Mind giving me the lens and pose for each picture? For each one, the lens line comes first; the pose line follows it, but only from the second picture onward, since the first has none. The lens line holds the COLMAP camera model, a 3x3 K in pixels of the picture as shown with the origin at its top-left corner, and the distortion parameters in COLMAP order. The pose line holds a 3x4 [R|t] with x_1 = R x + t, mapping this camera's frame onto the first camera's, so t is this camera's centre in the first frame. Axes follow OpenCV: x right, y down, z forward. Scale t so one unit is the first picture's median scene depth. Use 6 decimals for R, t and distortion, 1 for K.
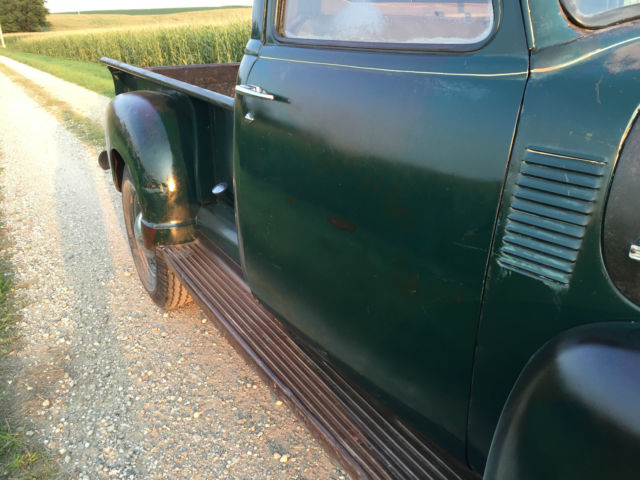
lens RADIAL K [[545.2, 0, 320.0], [0, 545.2, 240.0], [0, 0, 1]] dist [0.085463, -0.110863]
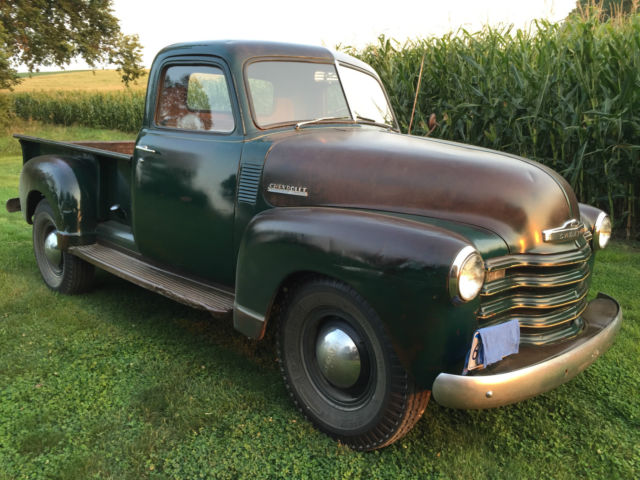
lens RADIAL K [[545.2, 0, 320.0], [0, 545.2, 240.0], [0, 0, 1]] dist [0.085463, -0.110863]
pose [[0.965210, -0.010434, 0.261268, -0.017746], [0.051112, 0.987457, -0.149388, 0.394600], [-0.256432, 0.157545, 0.953636, -1.064677]]
